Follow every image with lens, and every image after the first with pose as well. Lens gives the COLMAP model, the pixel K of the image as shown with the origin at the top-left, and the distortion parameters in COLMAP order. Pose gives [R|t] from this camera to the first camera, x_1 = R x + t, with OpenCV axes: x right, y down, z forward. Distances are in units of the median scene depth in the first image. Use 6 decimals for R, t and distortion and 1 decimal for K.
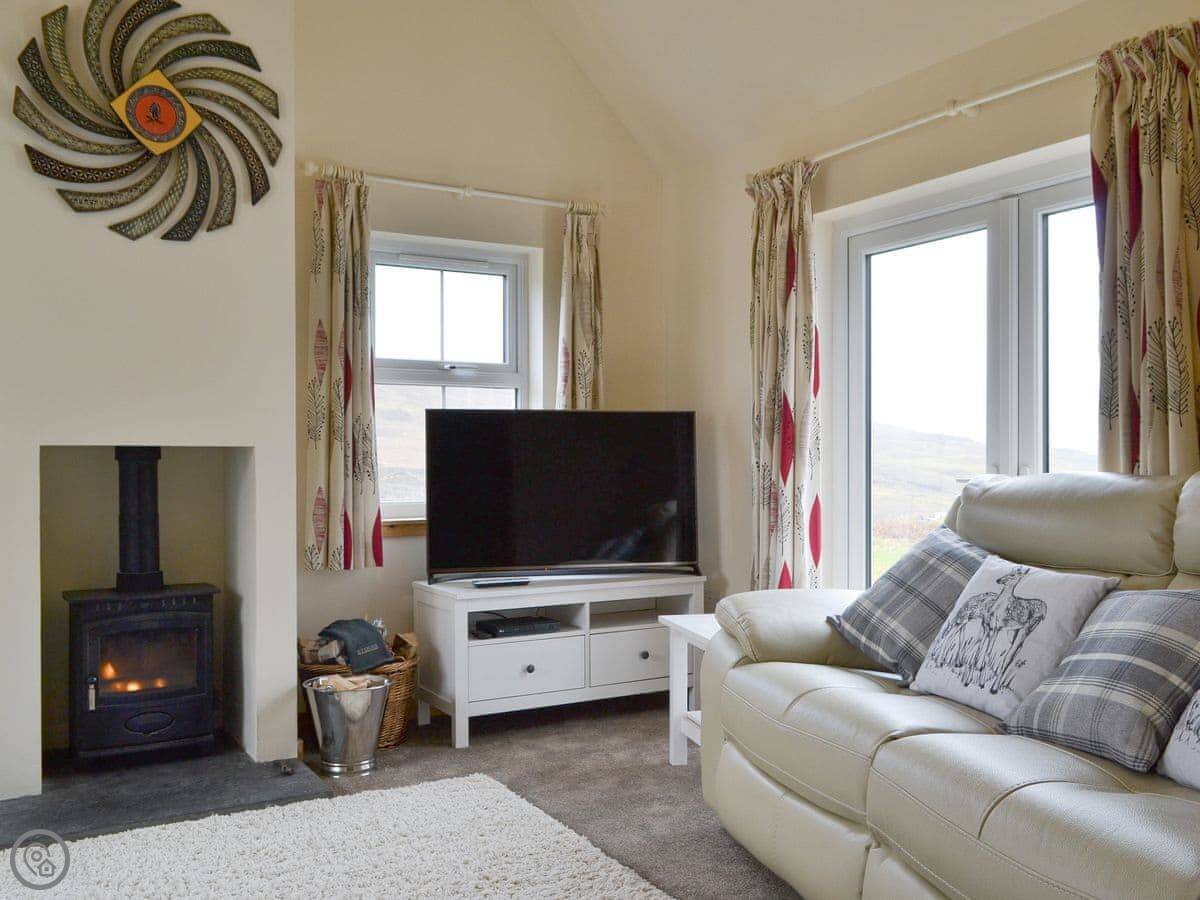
lens RADIAL K [[1124.8, 0, 600.9], [0, 1124.8, 484.1], [0, 0, 1]] dist [0.017962, 0.018785]
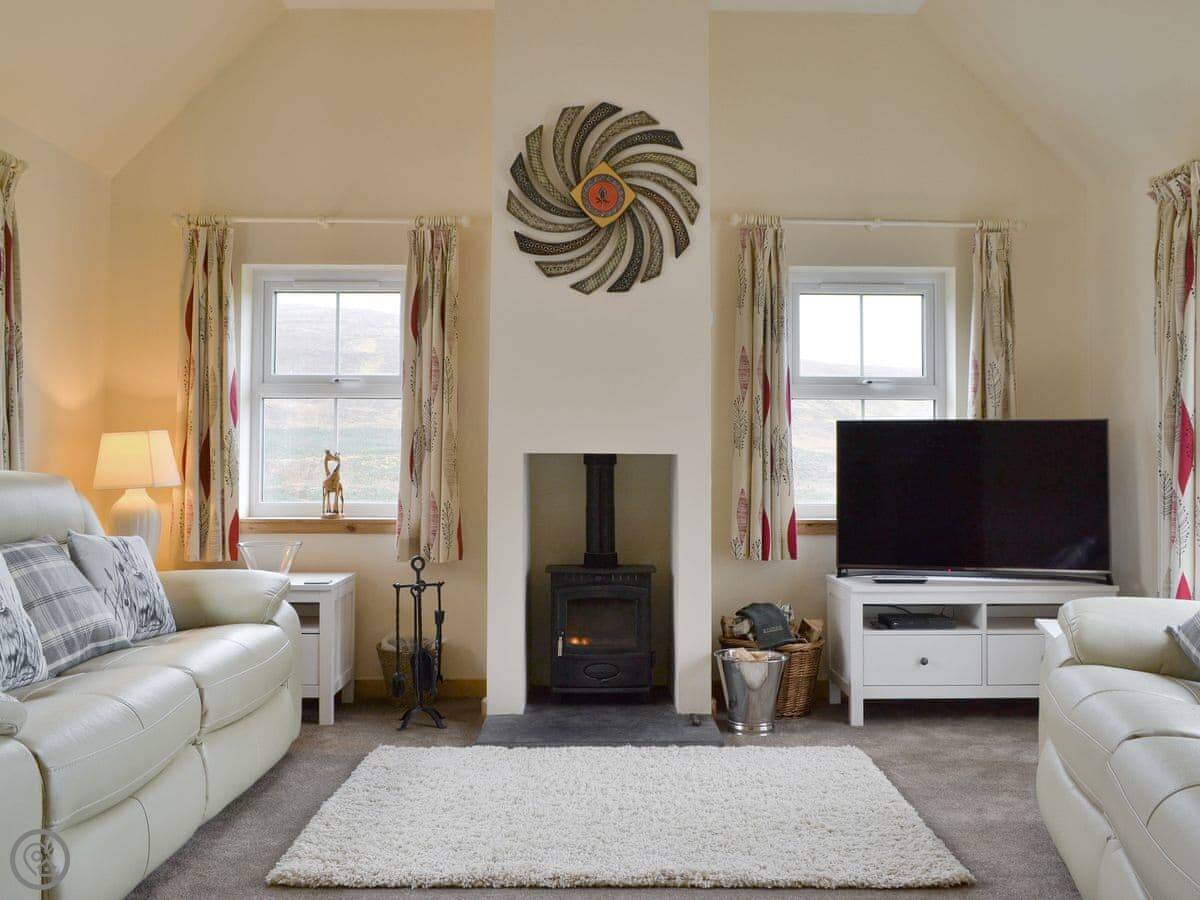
lens RADIAL K [[1124.8, 0, 600.9], [0, 1124.8, 484.1], [0, 0, 1]] dist [0.017962, 0.018785]
pose [[0.865955, 0.015366, -0.499886, 0.222492], [-0.018443, 0.999829, -0.001215, 0.002134], [0.499782, 0.010272, 0.866091, -0.095377]]
